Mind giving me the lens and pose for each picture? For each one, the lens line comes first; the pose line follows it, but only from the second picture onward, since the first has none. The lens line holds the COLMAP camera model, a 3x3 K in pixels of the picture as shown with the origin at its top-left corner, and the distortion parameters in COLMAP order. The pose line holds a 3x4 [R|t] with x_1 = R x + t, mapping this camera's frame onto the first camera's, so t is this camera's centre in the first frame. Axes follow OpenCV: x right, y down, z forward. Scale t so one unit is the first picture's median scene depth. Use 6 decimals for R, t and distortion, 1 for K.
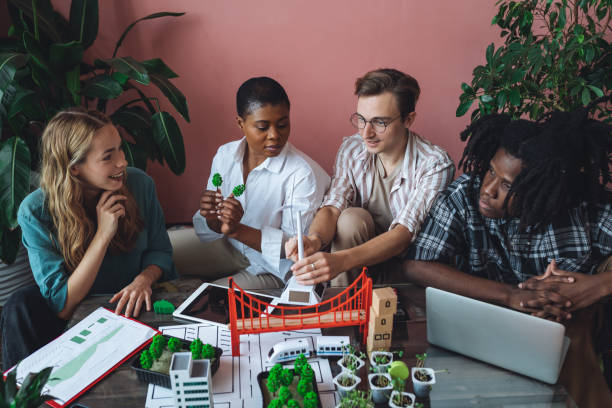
lens RADIAL K [[600.3, 0, 306.0], [0, 600.3, 204.0], [0, 0, 1]] dist [0.007793, 0.010870]
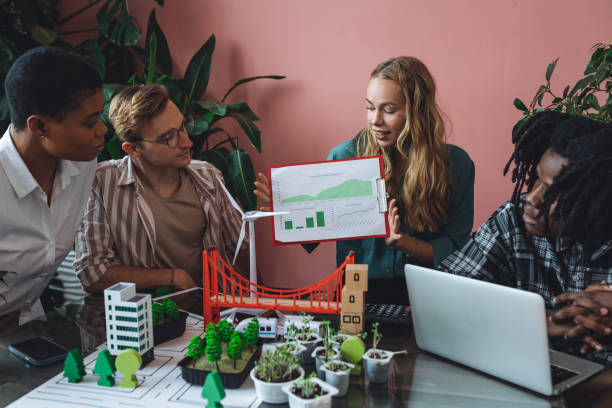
lens RADIAL K [[627.5, 0, 295.5], [0, 627.5, 203.8], [0, 0, 1]] dist [0.002620, 0.004221]
pose [[0.936776, 0.049503, -0.346410, 0.335253], [-0.144314, 0.956490, -0.253575, 0.283942], [0.318785, 0.287535, 0.903161, 0.093883]]
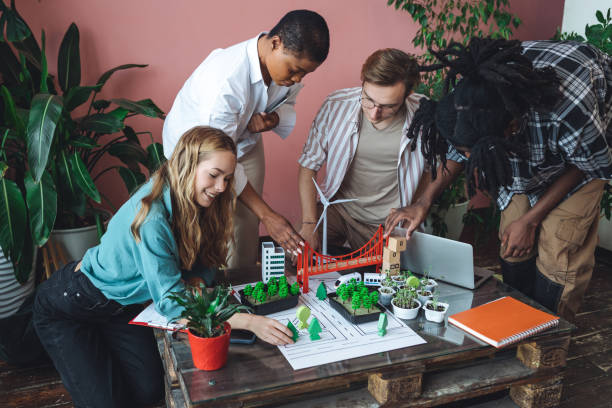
lens RADIAL K [[701.7, 0, 276.5], [0, 701.7, 205.3], [0, 0, 1]] dist [0.082829, 0.005462]
pose [[0.951340, -0.067860, 0.300579, -0.623530], [0.106537, 0.987729, -0.114200, 0.223585], [-0.289141, 0.140666, 0.946895, -0.556352]]
